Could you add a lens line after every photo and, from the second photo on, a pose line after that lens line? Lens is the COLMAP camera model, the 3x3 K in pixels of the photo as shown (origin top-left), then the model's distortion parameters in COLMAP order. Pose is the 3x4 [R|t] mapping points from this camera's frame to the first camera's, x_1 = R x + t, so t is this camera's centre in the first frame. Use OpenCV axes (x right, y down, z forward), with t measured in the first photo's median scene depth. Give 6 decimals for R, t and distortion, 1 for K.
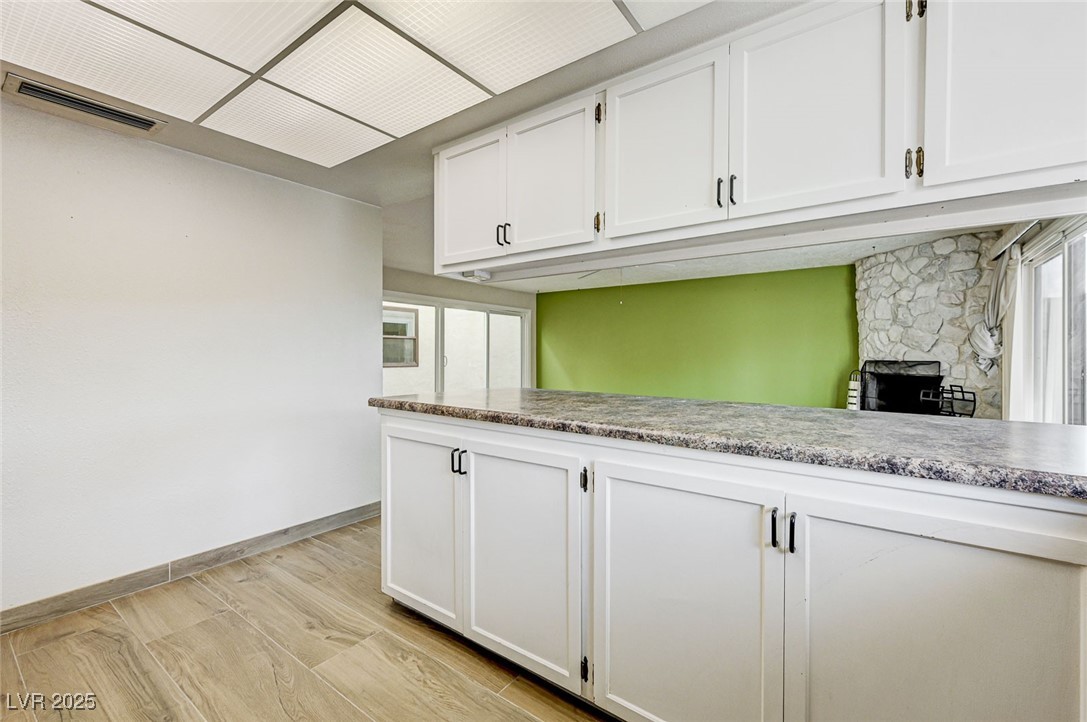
lens RADIAL K [[458.5, 0, 544.9], [0, 458.5, 355.8], [0, 0, 1]] dist [-0.000681, -0.000140]
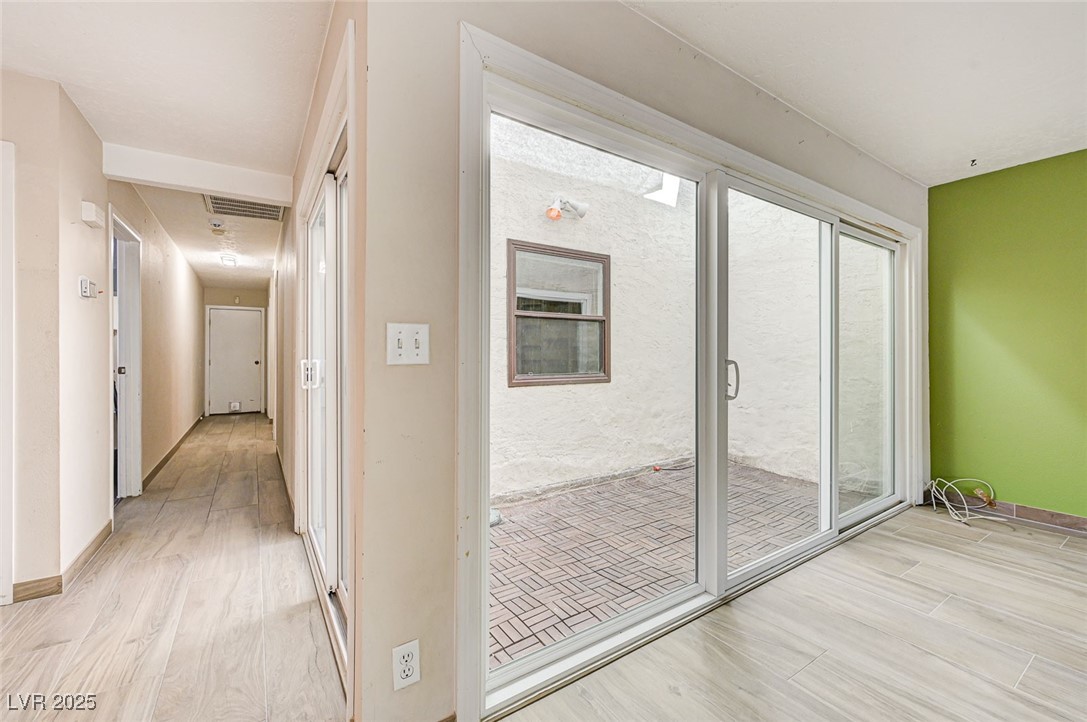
lens RADIAL K [[443.0, 0, 546.7], [0, 443.0, 358.8], [0, 0, 1]] dist [-0.000763, 0.000027]
pose [[0.938432, 0.001216, -0.345462, -0.321500], [0.000340, 0.999990, 0.004443, -0.002502], [0.345464, -0.004287, 0.938422, 0.992519]]
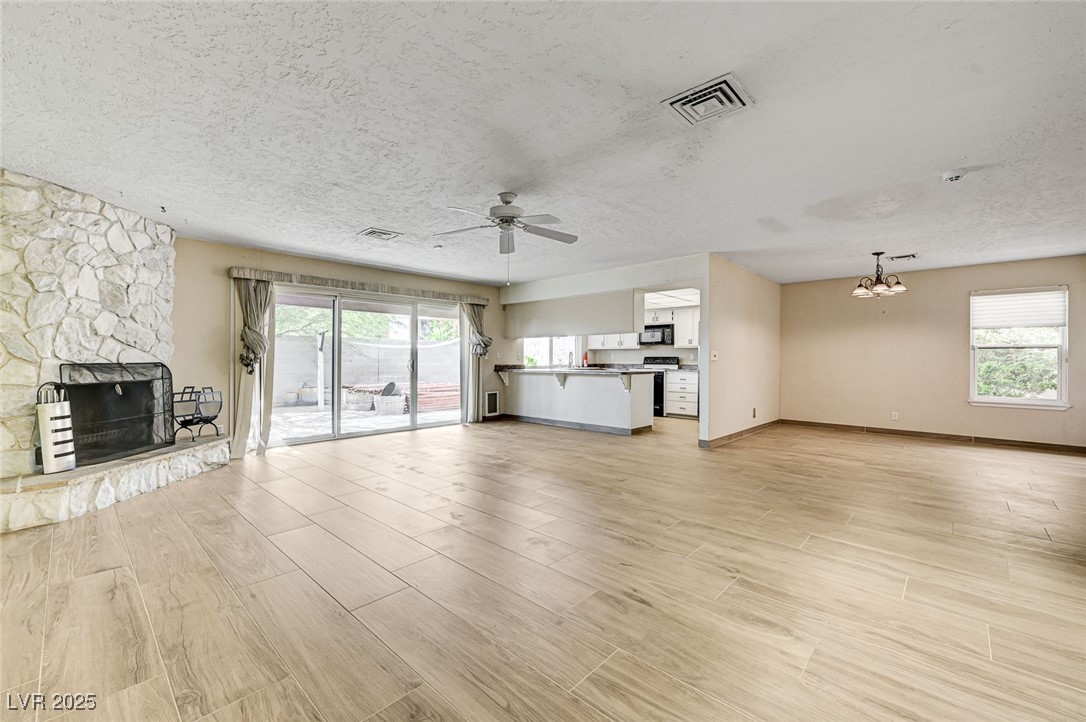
lens RADIAL K [[442.6, 0, 546.2], [0, 442.6, 358.8], [0, 0, 1]] dist [-0.000763, 0.000027]
pose [[-0.993559, -0.007150, 0.113090, 0.029253], [-0.006932, 0.999973, 0.002320, -0.001979], [-0.113104, 0.001521, -0.993582, 1.593217]]
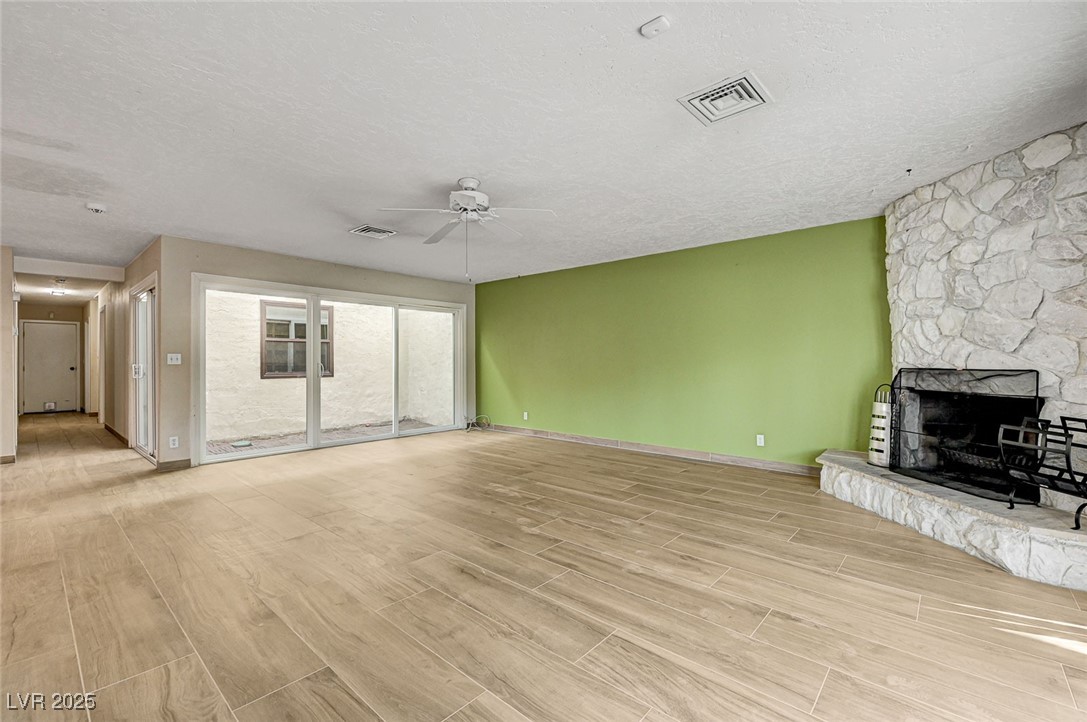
lens RADIAL K [[463.6, 0, 543.5], [0, 463.6, 361.0], [0, 0, 1]] dist [-0.000682, 0.000263]
pose [[0.995492, -0.004761, -0.094727, 0.310625], [0.004512, 0.999986, -0.002834, 0.000322], [0.094739, 0.002394, 0.995499, 0.373100]]
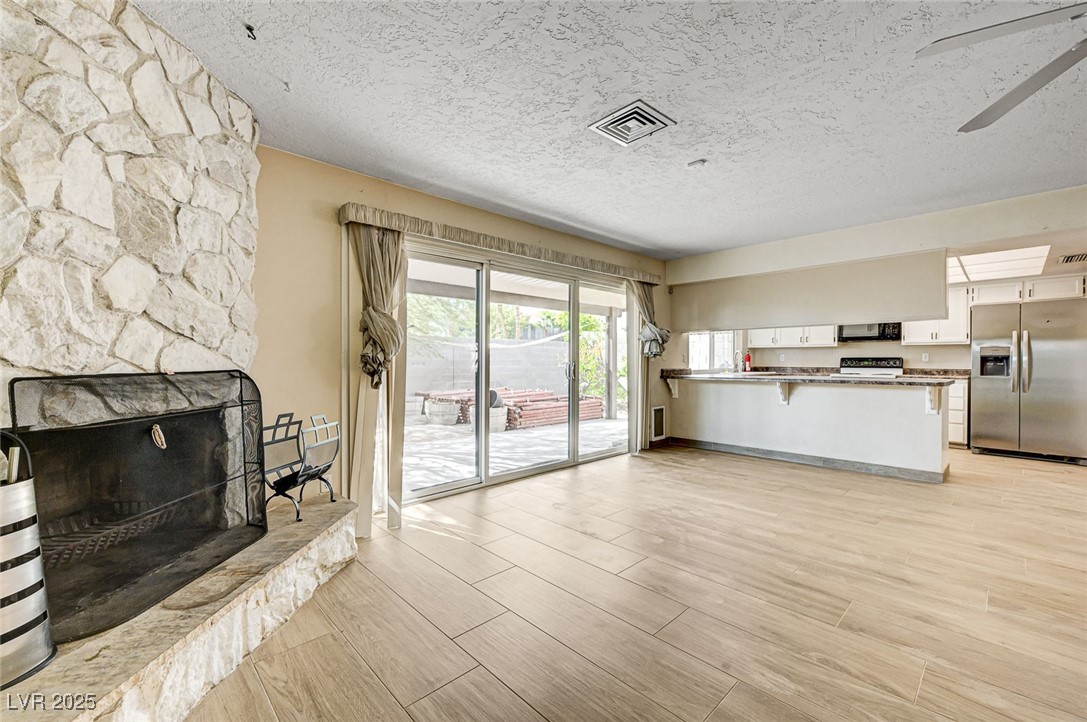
lens RADIAL K [[445.0, 0, 547.1], [0, 445.0, 363.3], [0, 0, 1]] dist [0.000062, -0.000157]
pose [[-0.985265, -0.006193, 0.170925, 0.441494], [-0.004588, 0.999942, 0.009787, -0.000399], [-0.170975, 0.008858, -0.985236, 1.250025]]
